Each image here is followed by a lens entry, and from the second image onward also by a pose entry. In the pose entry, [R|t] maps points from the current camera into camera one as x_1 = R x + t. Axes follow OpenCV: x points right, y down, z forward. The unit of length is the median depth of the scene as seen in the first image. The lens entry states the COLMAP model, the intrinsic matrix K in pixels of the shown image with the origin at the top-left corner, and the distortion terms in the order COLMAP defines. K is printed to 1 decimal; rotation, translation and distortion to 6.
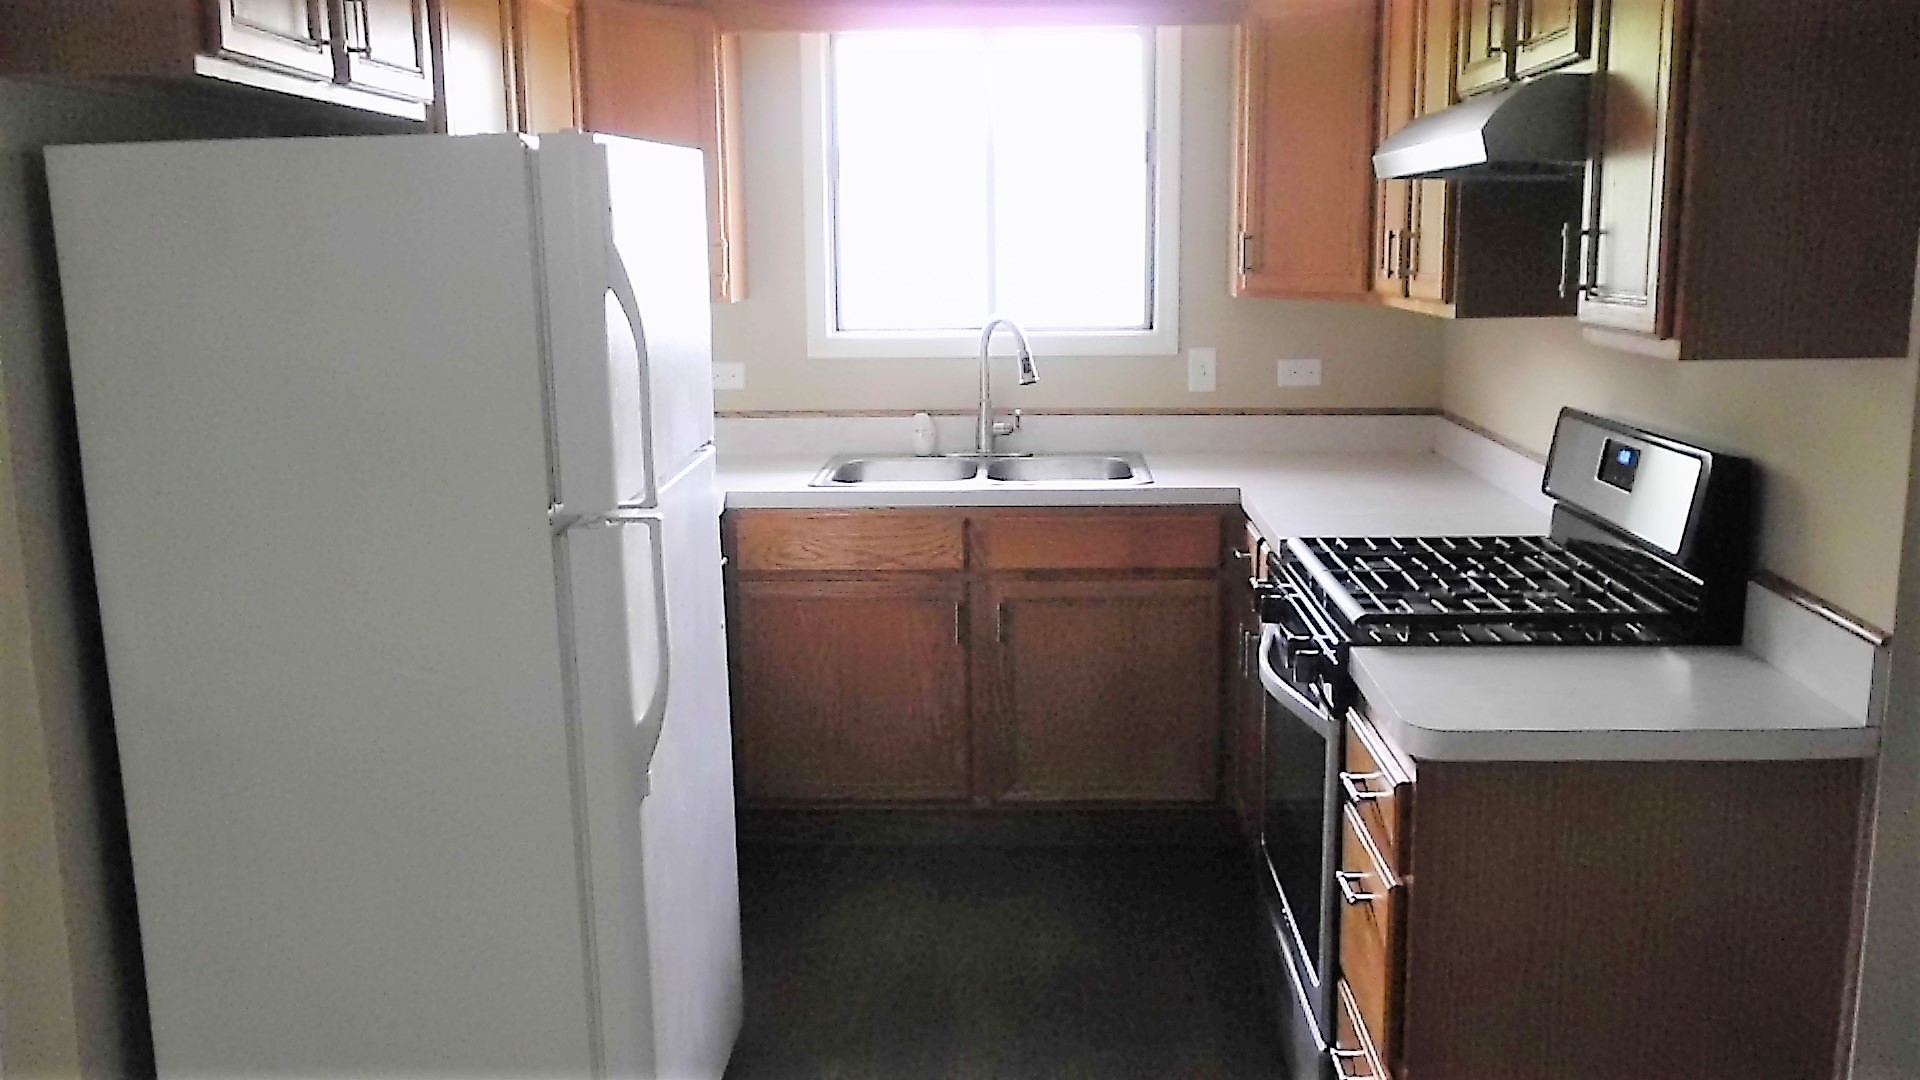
lens RADIAL K [[1591.6, 0, 960.0], [0, 1591.6, 540.0], [0, 0, 1]] dist [-0.081893, 0.002792]
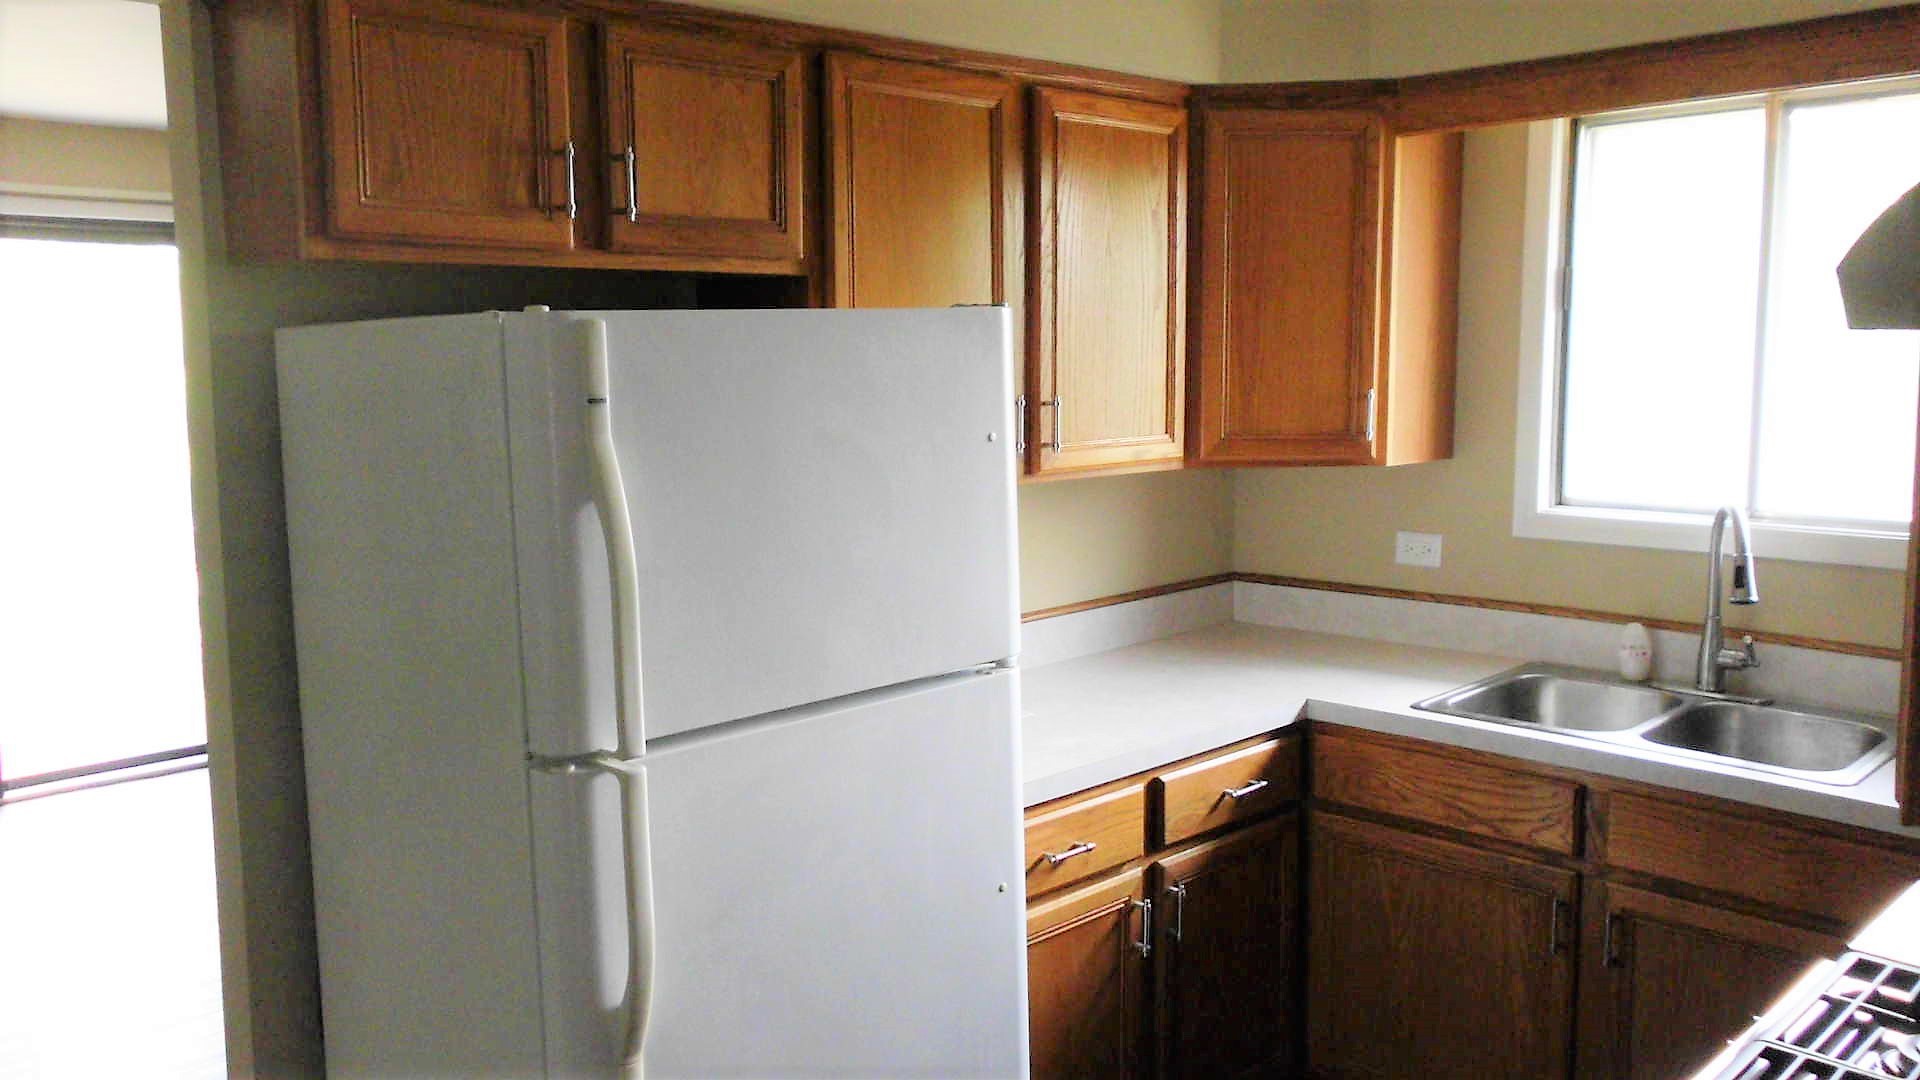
lens RADIAL K [[1591.6, 0, 960.0], [0, 1591.6, 540.0], [0, 0, 1]] dist [-0.081893, 0.002792]
pose [[0.711854, 0.079826, -0.697776, 0.282278], [-0.117929, 0.992999, -0.006708, -0.084034], [0.692356, 0.087063, 0.716285, 0.287749]]
